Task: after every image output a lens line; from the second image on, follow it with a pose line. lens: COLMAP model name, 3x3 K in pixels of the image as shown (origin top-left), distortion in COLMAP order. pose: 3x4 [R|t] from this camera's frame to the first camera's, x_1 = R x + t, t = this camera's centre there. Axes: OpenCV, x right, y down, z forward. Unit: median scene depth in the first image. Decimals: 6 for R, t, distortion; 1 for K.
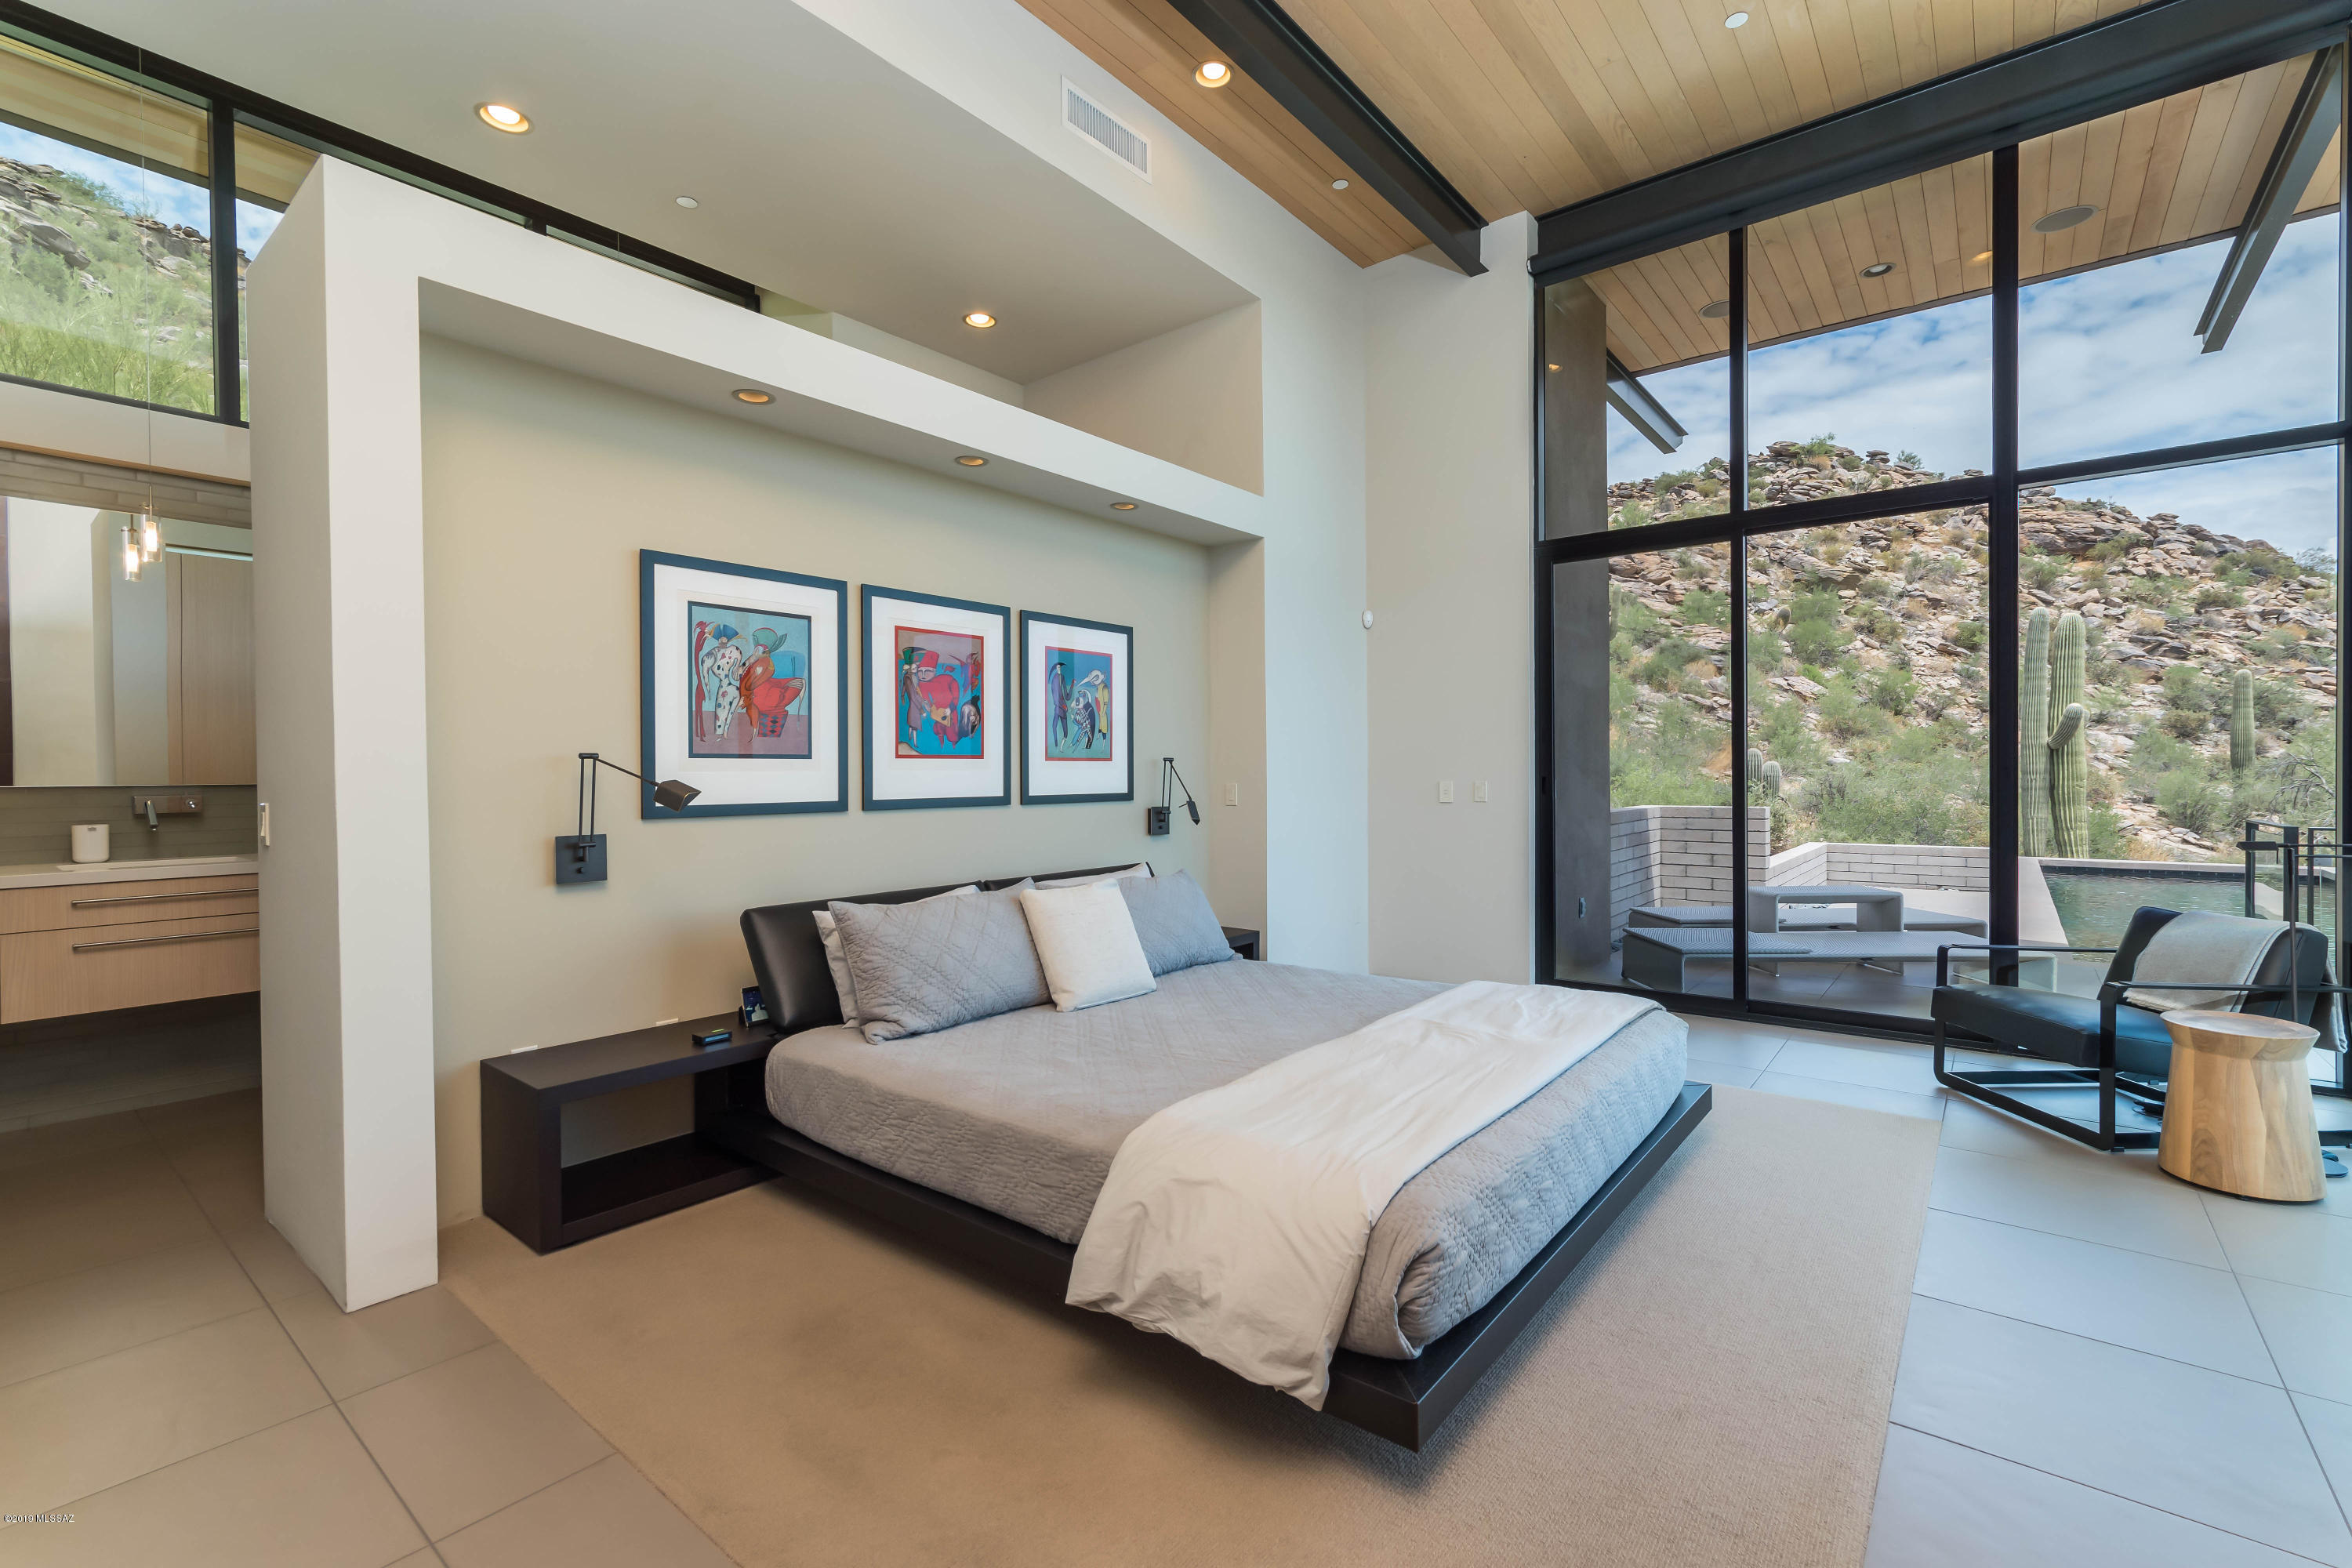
lens RADIAL K [[1019.2, 0, 1181.9], [0, 1019.2, 780.5], [0, 0, 1]] dist [-0.003704, 0.004131]
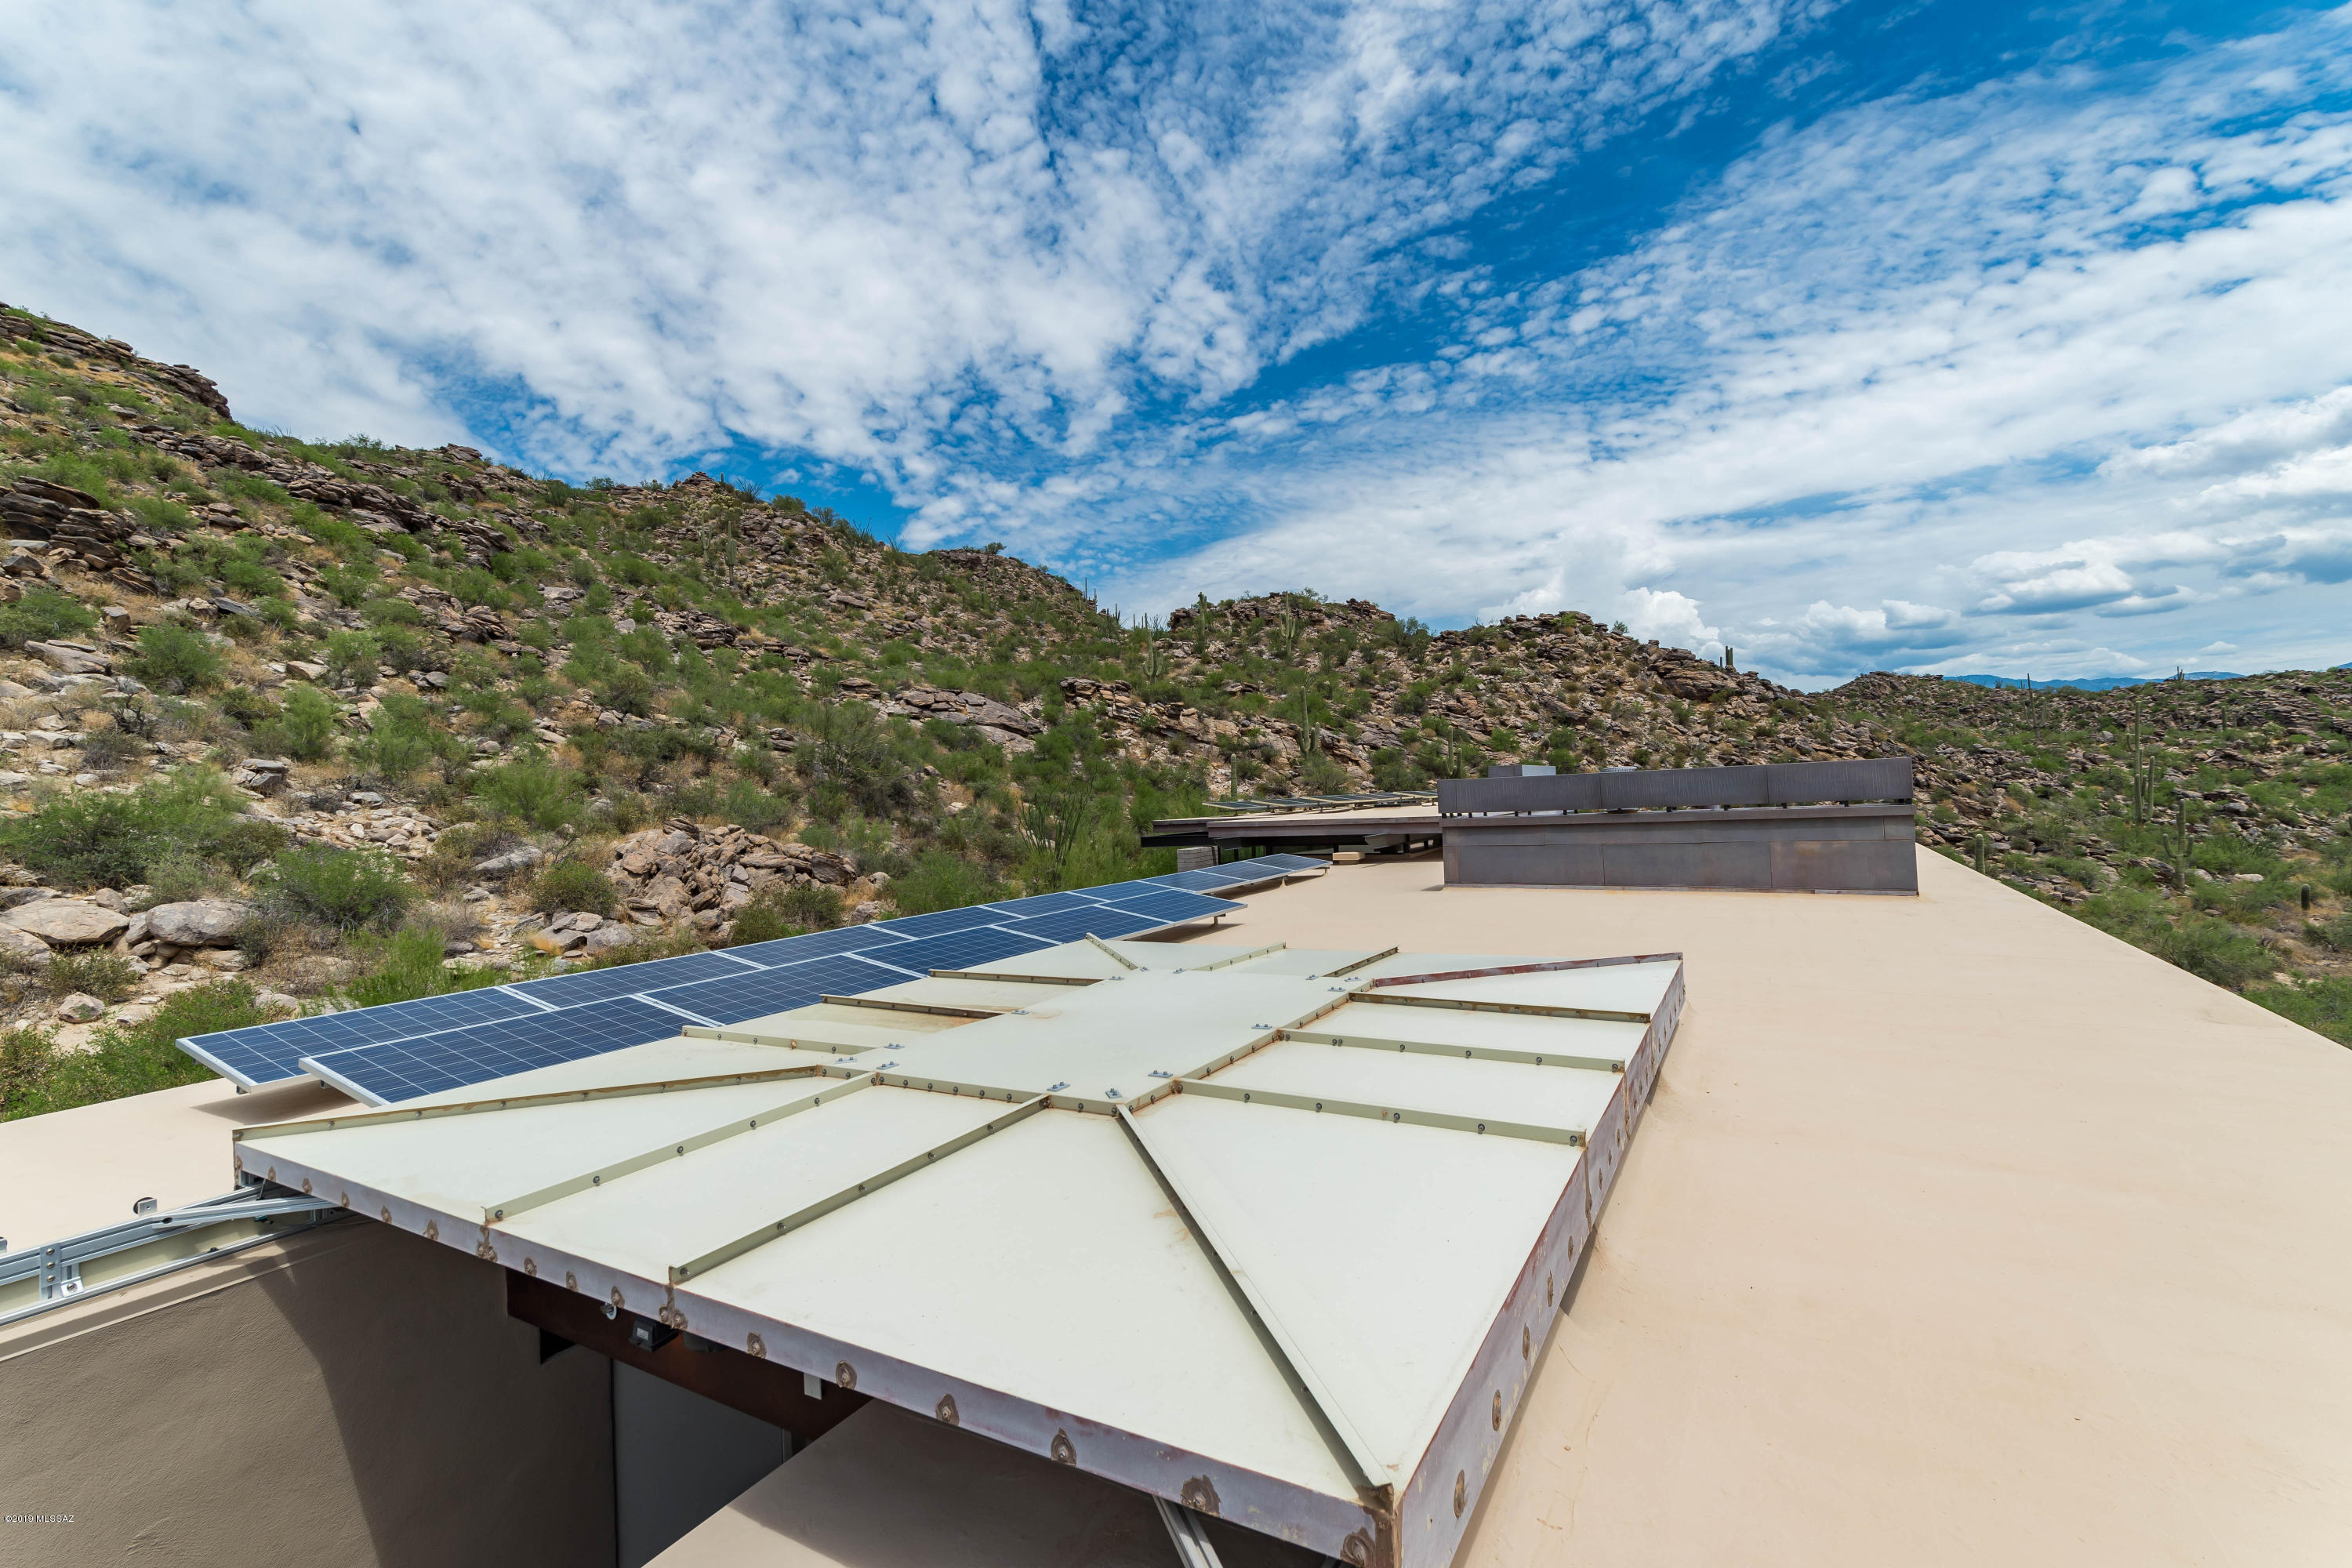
lens RADIAL K [[1019.2, 0, 1171.8], [0, 1019.2, 820.9], [0, 0, 1]] dist [-0.003704, 0.004131]
pose [[0.987479, -0.036509, 0.153465, -0.298511], [0.034600, 0.999287, 0.015091, -0.074795], [-0.153907, -0.009592, 0.988039, -0.595026]]
